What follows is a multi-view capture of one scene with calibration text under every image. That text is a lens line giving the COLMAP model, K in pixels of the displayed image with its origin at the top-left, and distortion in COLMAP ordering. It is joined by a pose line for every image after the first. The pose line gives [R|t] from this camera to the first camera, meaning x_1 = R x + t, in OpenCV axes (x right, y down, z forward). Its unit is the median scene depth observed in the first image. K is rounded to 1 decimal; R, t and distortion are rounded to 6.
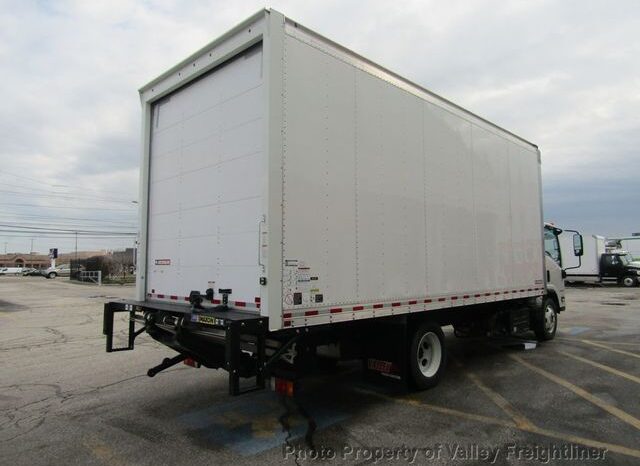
lens RADIAL K [[455.4, 0, 318.7], [0, 455.4, 235.1], [0, 0, 1]] dist [-0.015034, 0.009642]
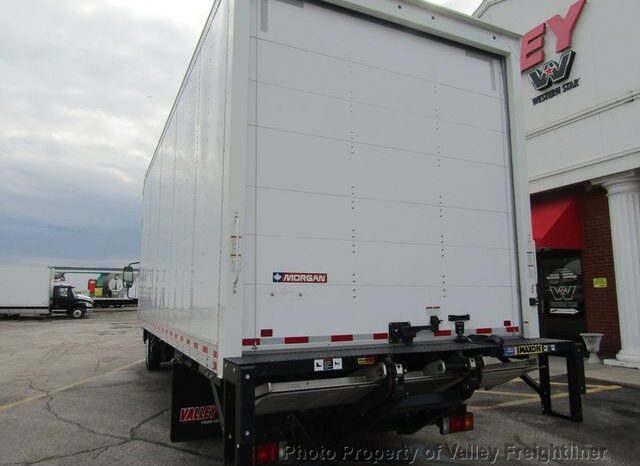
lens RADIAL K [[455.4, 0, 322.4], [0, 455.4, 236.5], [0, 0, 1]] dist [-0.015034, 0.009642]
pose [[0.329375, 0.127163, 0.935597, -0.833862], [-0.061569, 0.991673, -0.113109, 0.069103], [-0.942190, -0.020349, 0.334462, 0.764802]]
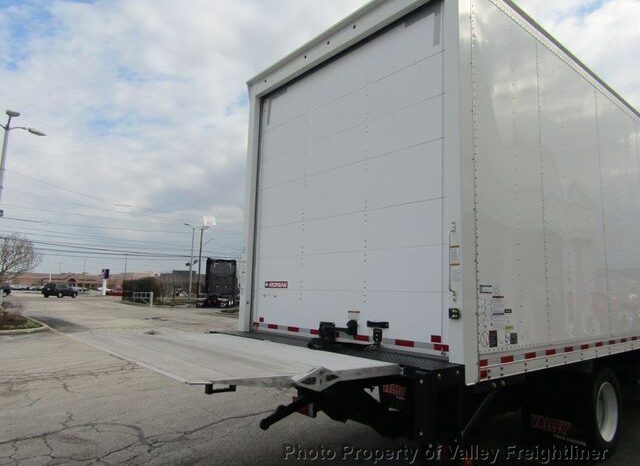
lens RADIAL K [[455.4, 0, 322.0], [0, 455.4, 234.4], [0, 0, 1]] dist [-0.015034, 0.009642]
pose [[0.996387, 0.012270, -0.084040, -0.187355], [-0.017056, 0.998259, -0.056468, 0.013976], [0.083201, 0.057698, 0.994861, 0.181171]]
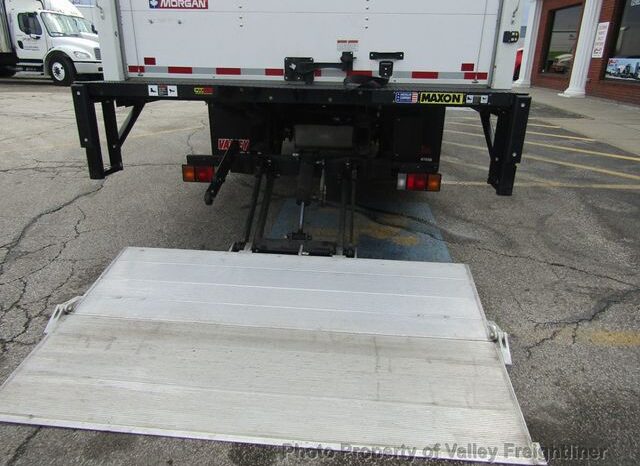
lens RADIAL K [[455.4, 0, 322.9], [0, 455.4, 234.3], [0, 0, 1]] dist [-0.015034, 0.009642]
pose [[0.764646, -0.222429, 0.604849, -0.578773], [-0.062817, 0.908356, 0.413453, 0.073224], [-0.641382, -0.354140, 0.680598, 0.415545]]
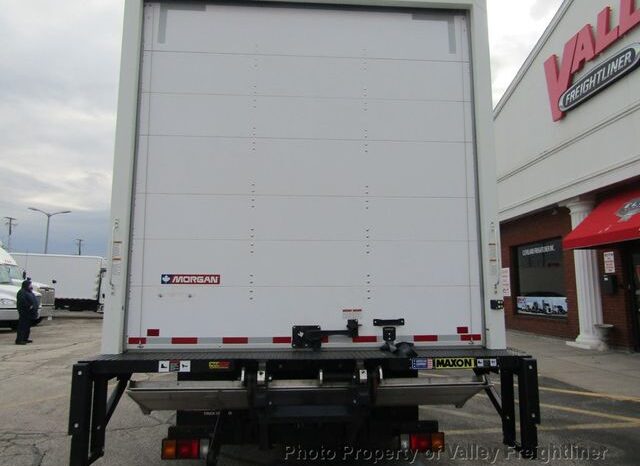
lens RADIAL K [[455.4, 0, 323.5], [0, 455.4, 236.5], [0, 0, 1]] dist [-0.015034, 0.009642]
pose [[0.650108, 0.095021, 0.753877, -0.645475], [-0.052168, 0.995391, -0.080475, 0.042593], [-0.758049, 0.012990, 0.652068, 0.490792]]
